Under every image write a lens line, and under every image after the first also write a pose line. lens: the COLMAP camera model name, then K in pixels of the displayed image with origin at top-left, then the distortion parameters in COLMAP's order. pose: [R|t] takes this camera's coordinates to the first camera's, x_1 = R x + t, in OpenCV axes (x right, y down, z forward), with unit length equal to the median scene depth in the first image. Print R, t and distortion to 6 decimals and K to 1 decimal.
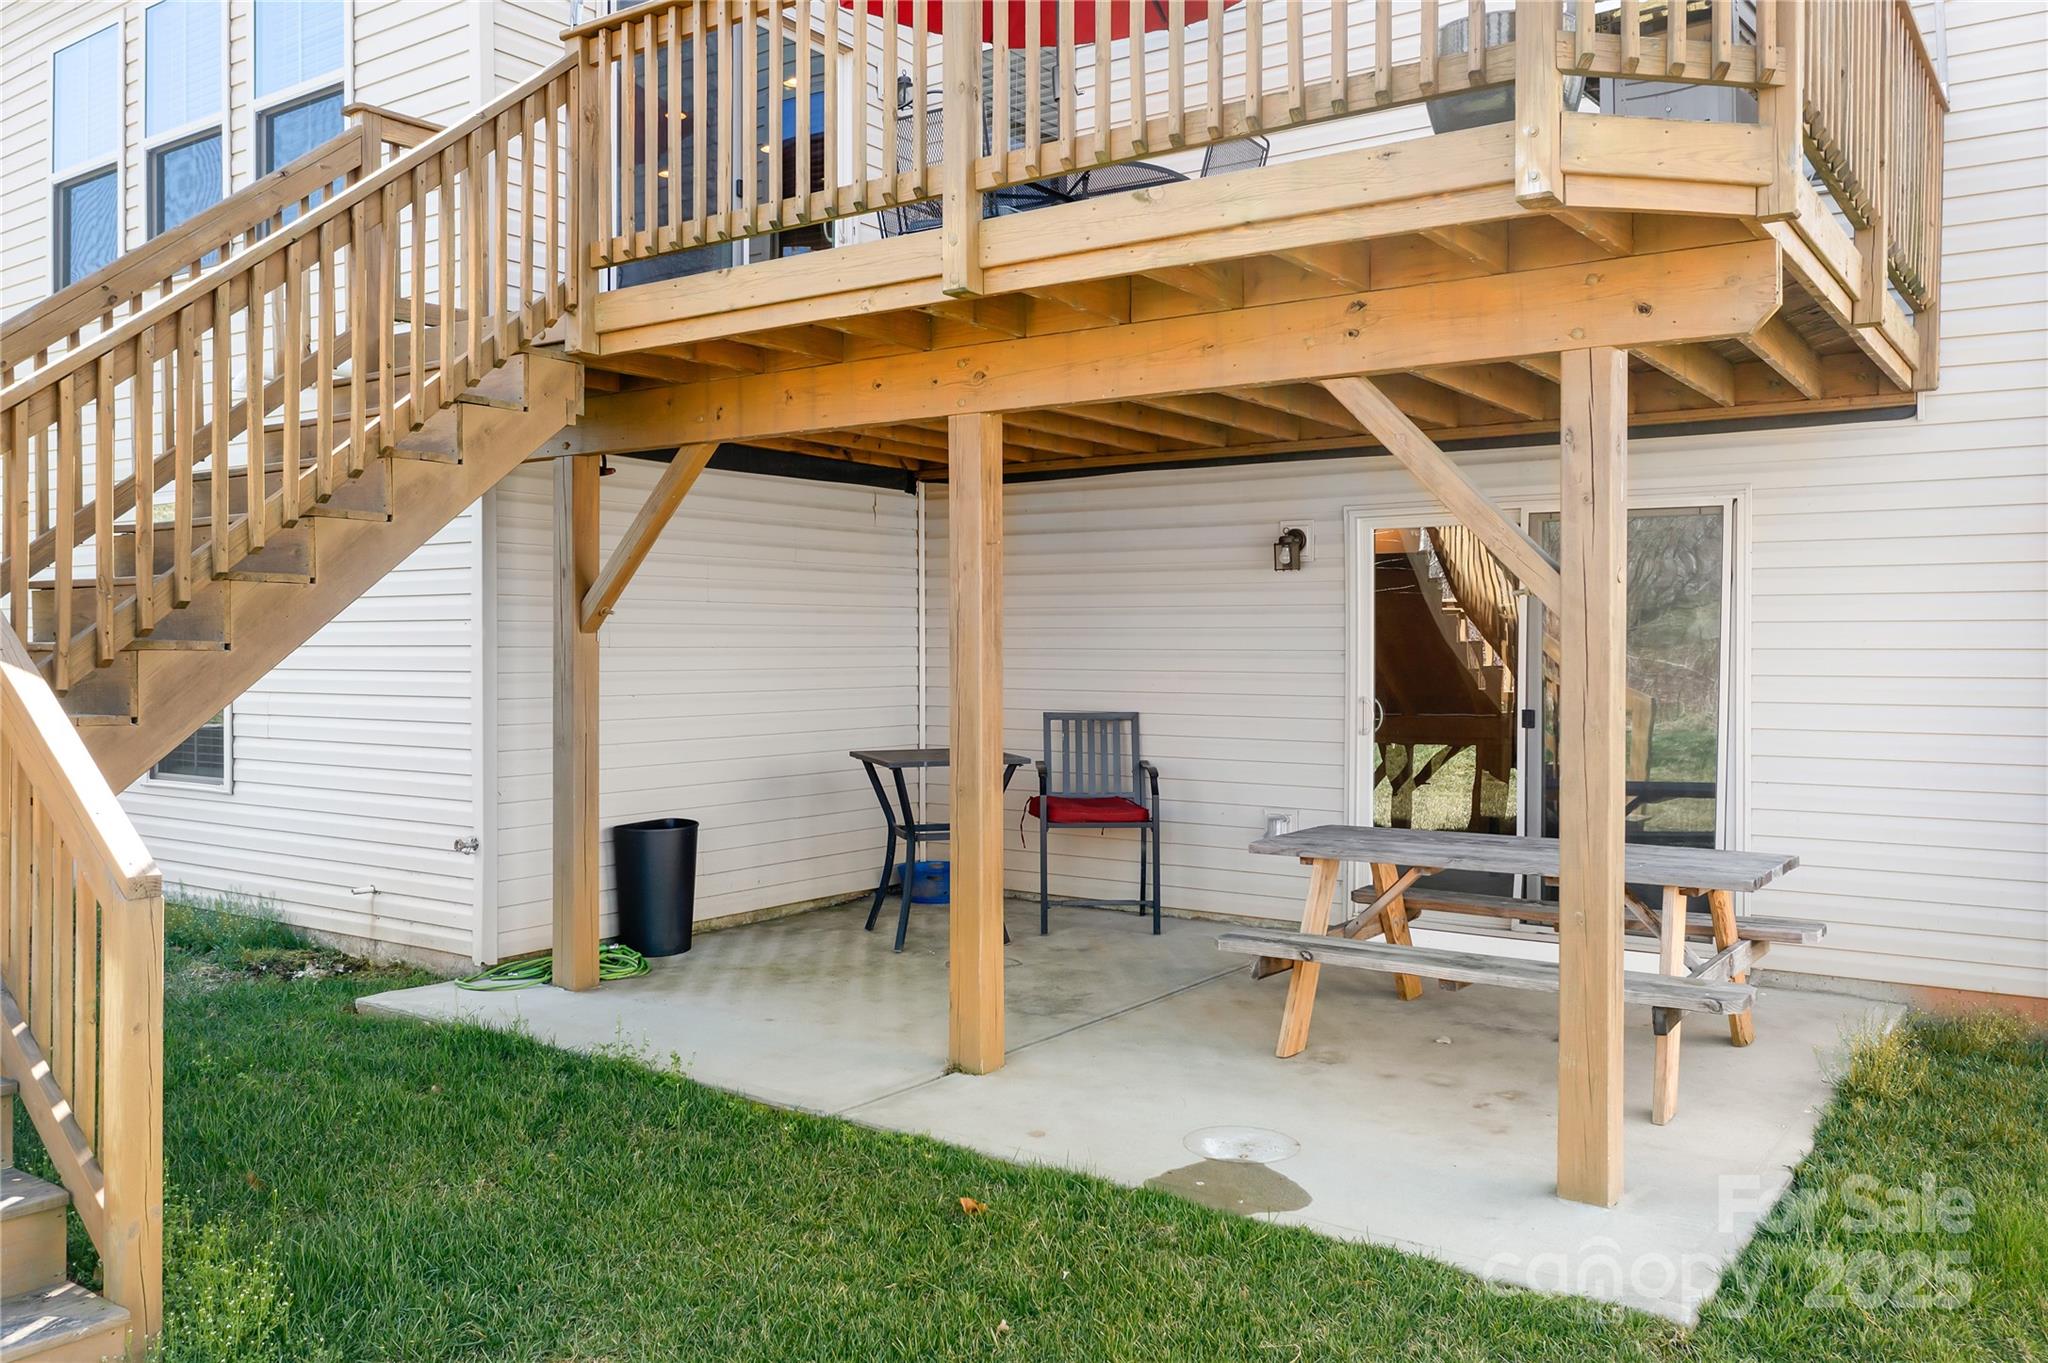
lens RADIAL K [[1652.1, 0, 1010.4], [0, 1652.1, 682.0], [0, 0, 1]] dist [-0.034455, 0.014722]
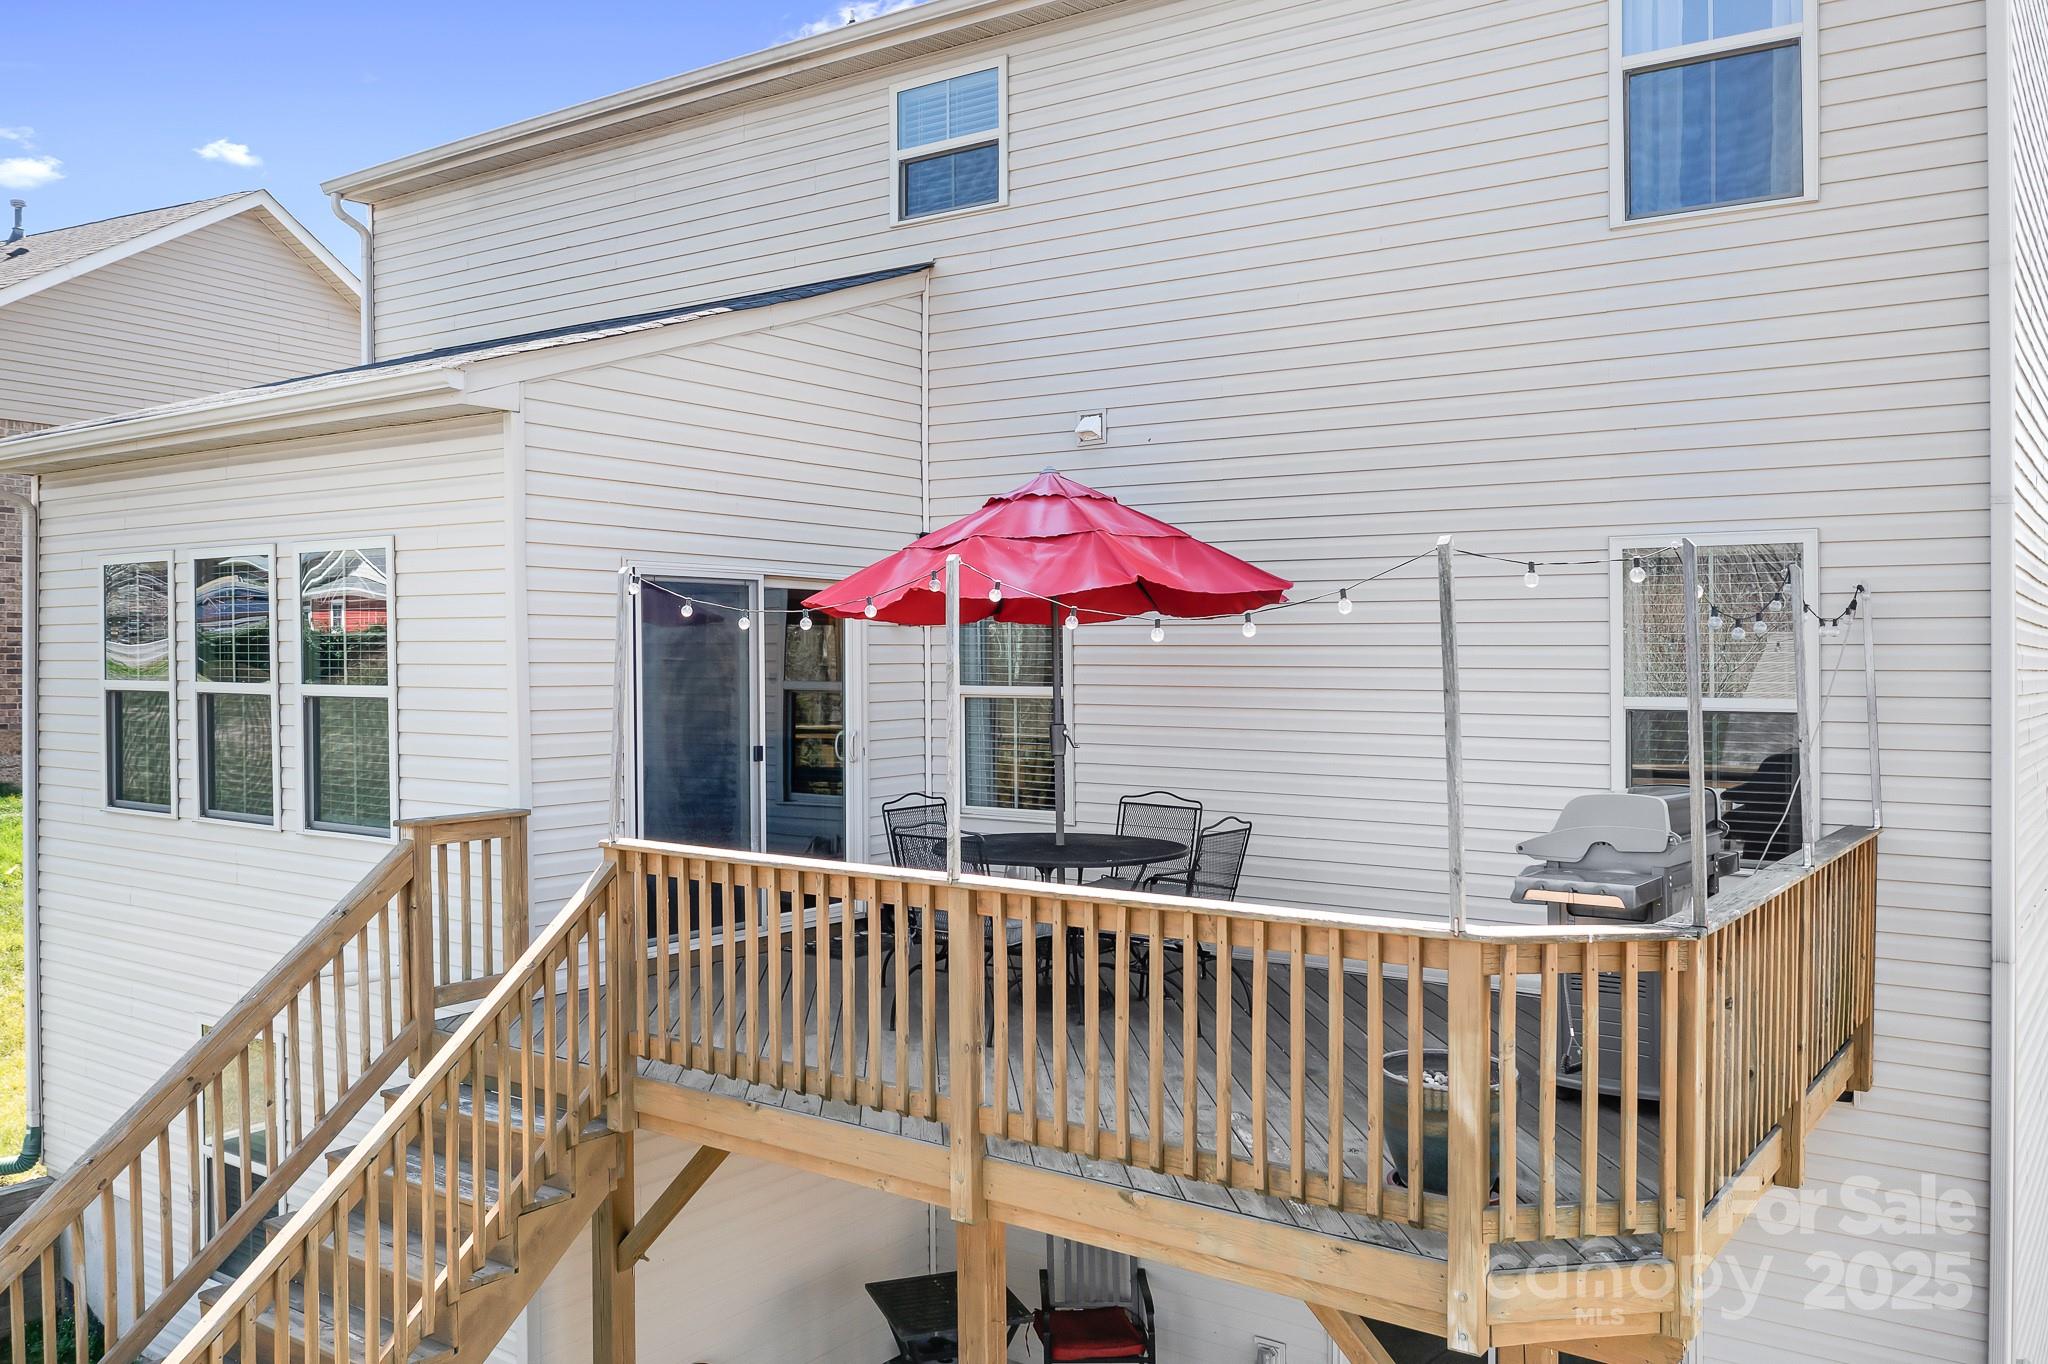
lens RADIAL K [[1652.1, 0, 1003.4], [0, 1652.1, 682.0], [0, 0, 1]] dist [-0.034455, 0.014722]
pose [[0.999994, 0.001324, -0.003234, -0.001262], [-0.001327, 0.999998, -0.001171, -0.497737], [0.003233, 0.001175, 0.999994, -0.102898]]
